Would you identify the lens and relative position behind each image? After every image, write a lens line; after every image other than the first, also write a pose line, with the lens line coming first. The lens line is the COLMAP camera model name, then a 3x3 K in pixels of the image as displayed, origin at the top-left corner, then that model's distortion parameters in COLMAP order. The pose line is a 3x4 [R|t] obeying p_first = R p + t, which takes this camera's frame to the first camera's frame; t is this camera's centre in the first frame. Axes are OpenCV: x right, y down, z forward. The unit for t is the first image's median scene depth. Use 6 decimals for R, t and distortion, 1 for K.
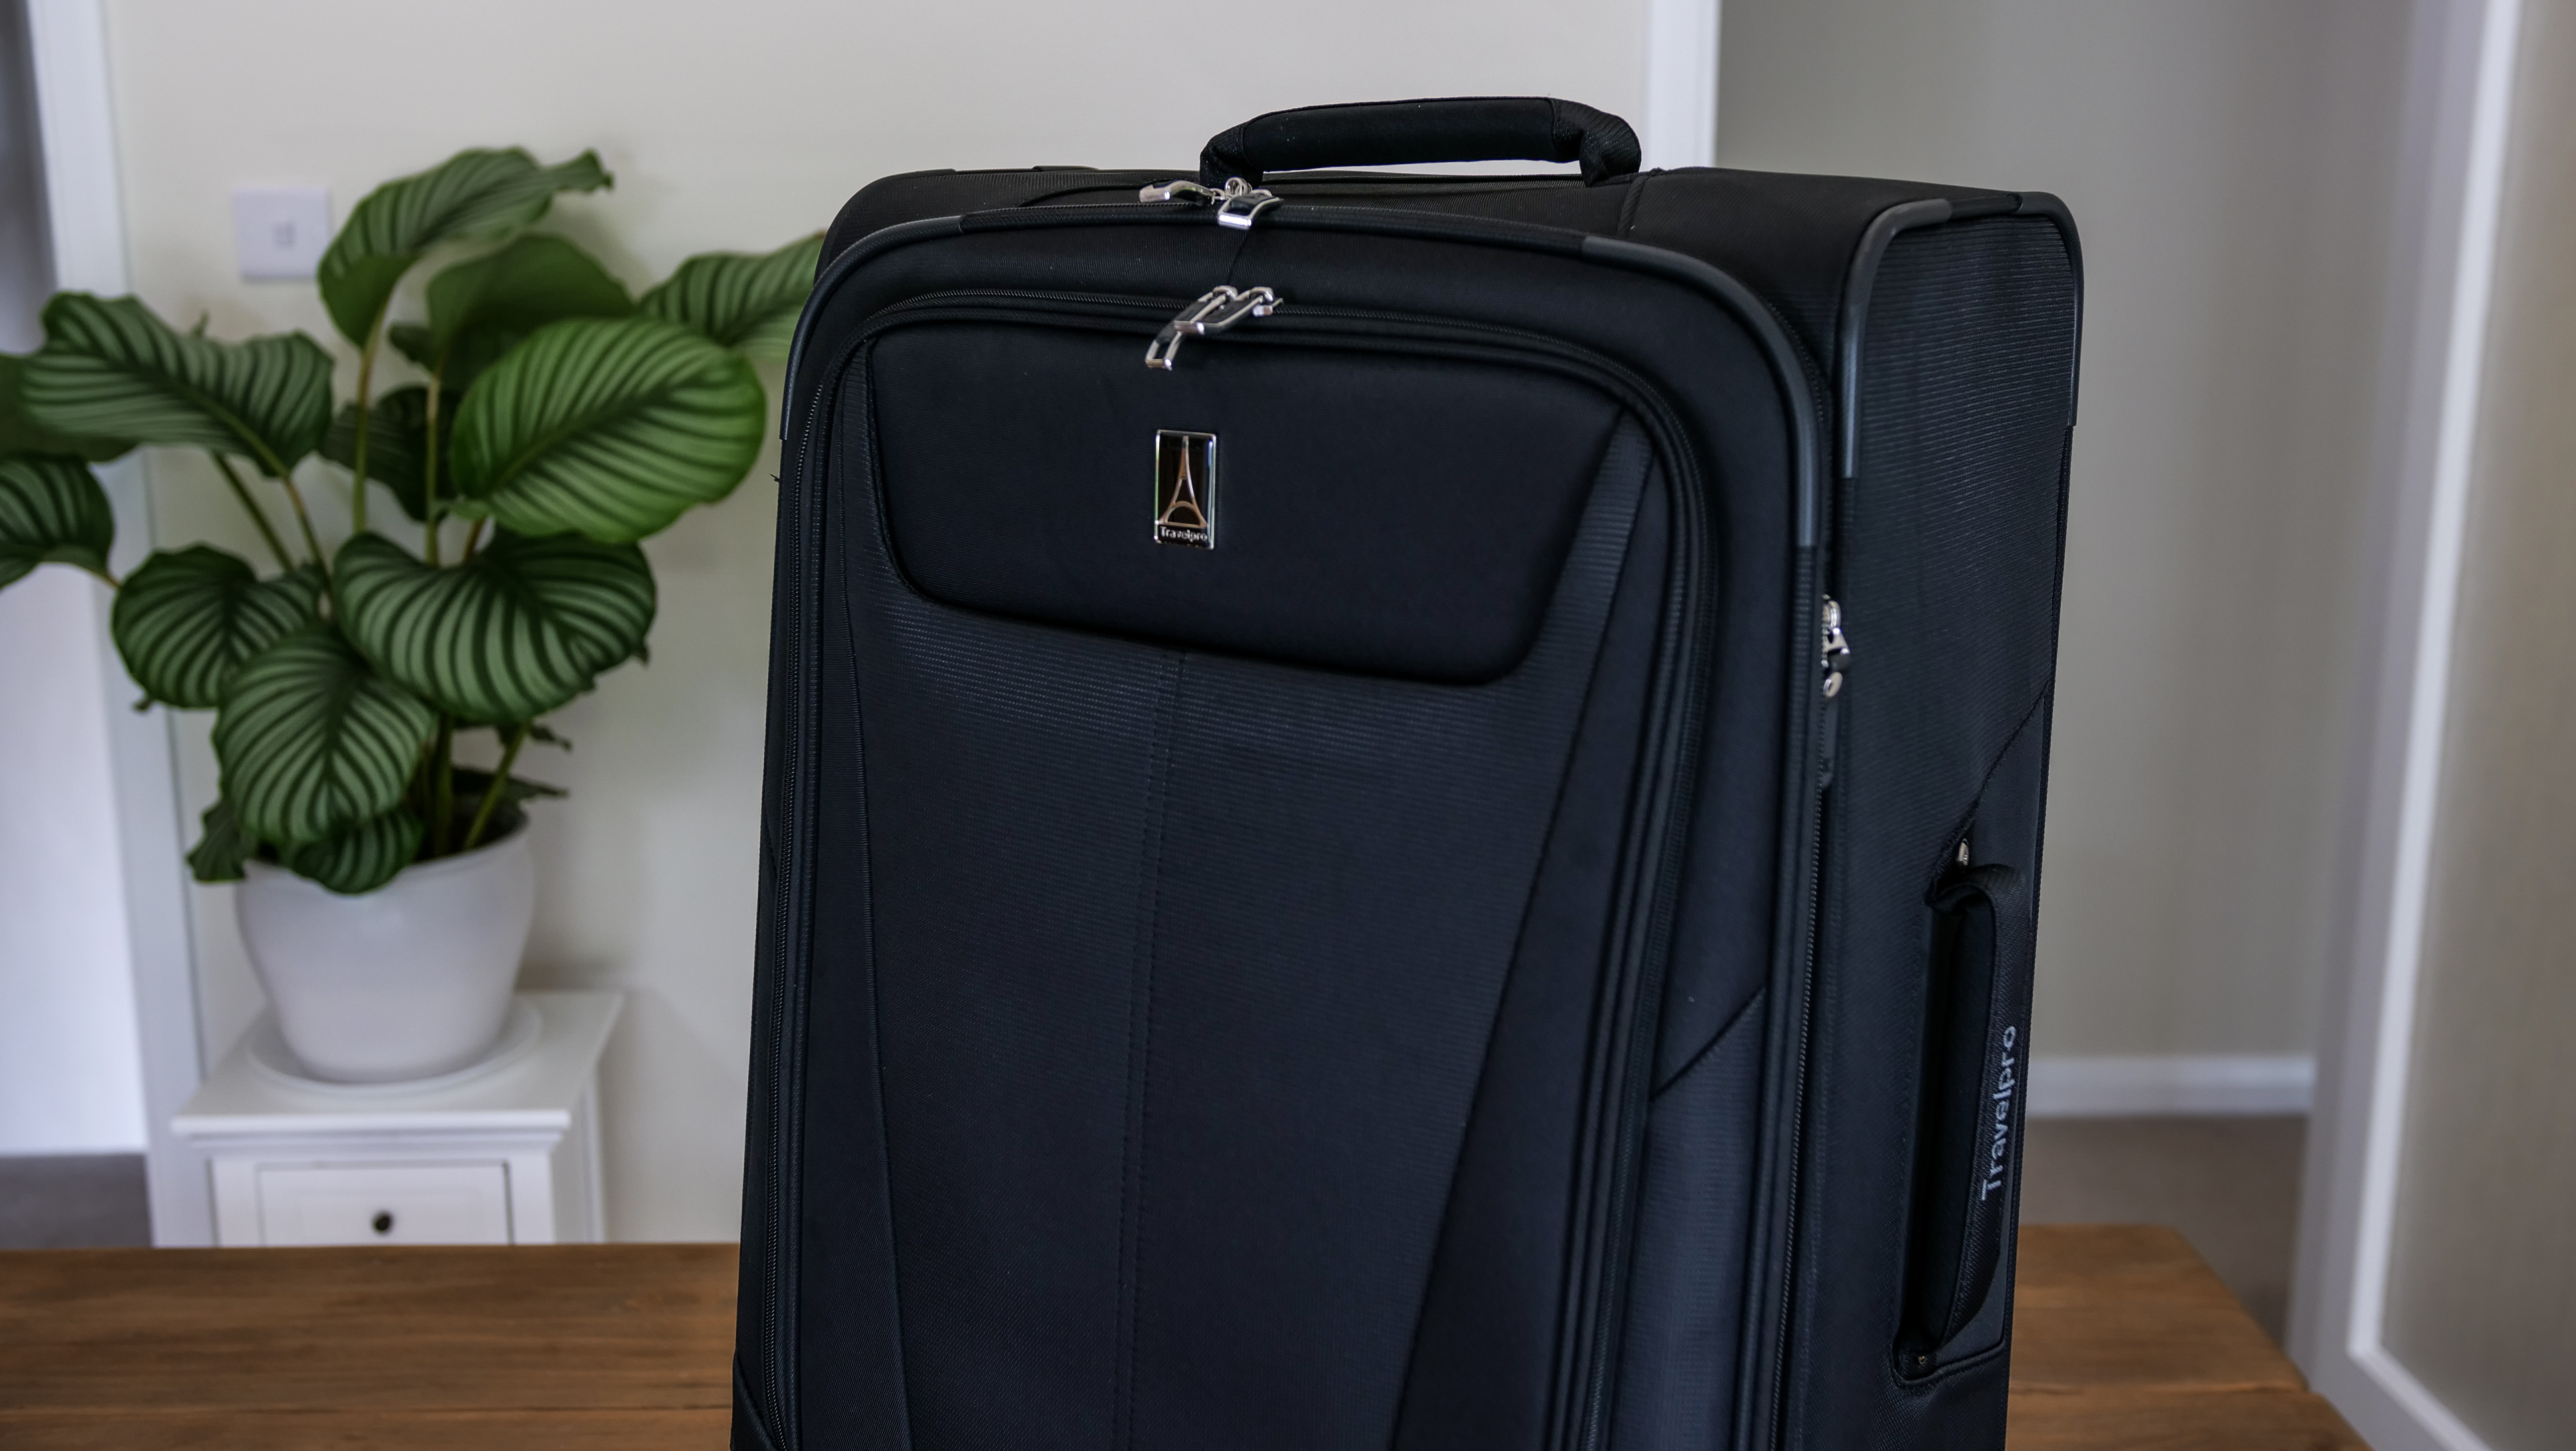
lens RADIAL K [[2755.7, 0, 1285.4], [0, 2755.7, 725.8], [0, 0, 1]] dist [0.011658, 0.000000]
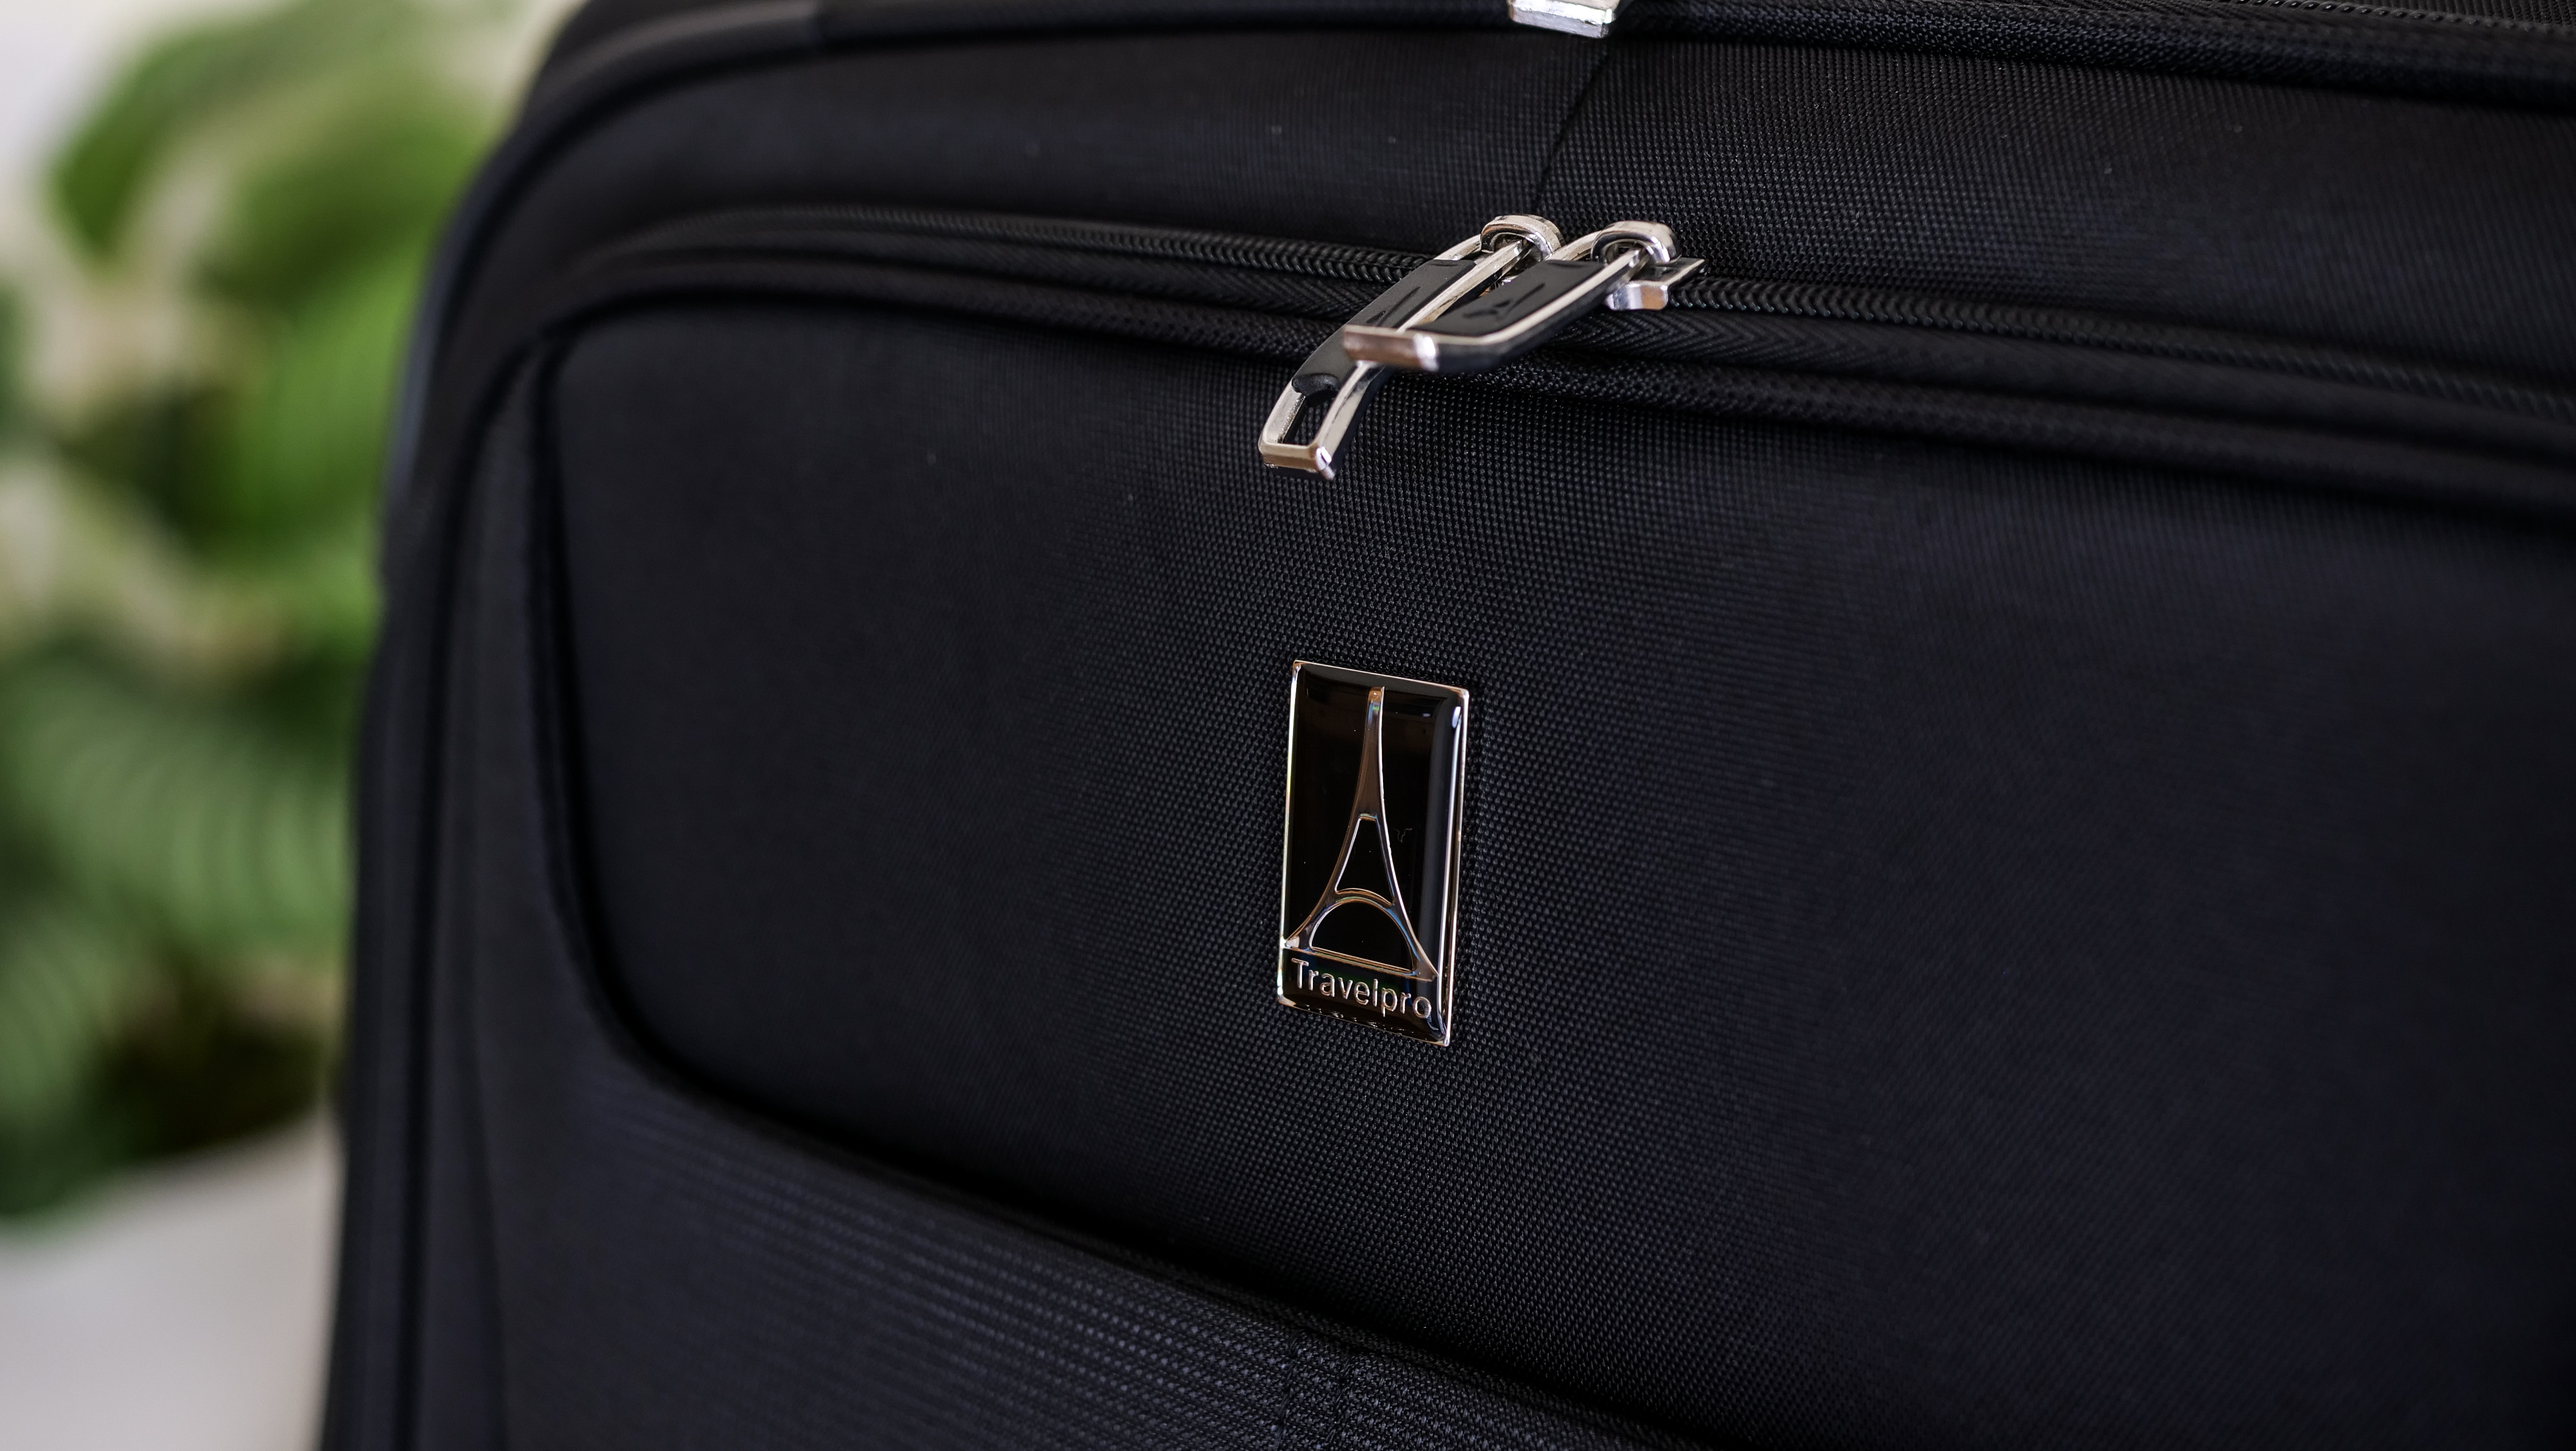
lens RADIAL K [[4103.0, 0, 1289.0], [0, 4103.0, 725.6], [0, 0, 1]] dist [0.069218, 0.000000]
pose [[0.995414, 0.035906, -0.088664, -0.004431], [-0.038842, 0.998745, -0.031616, -0.084836], [0.087418, 0.034915, 0.995560, 0.529710]]
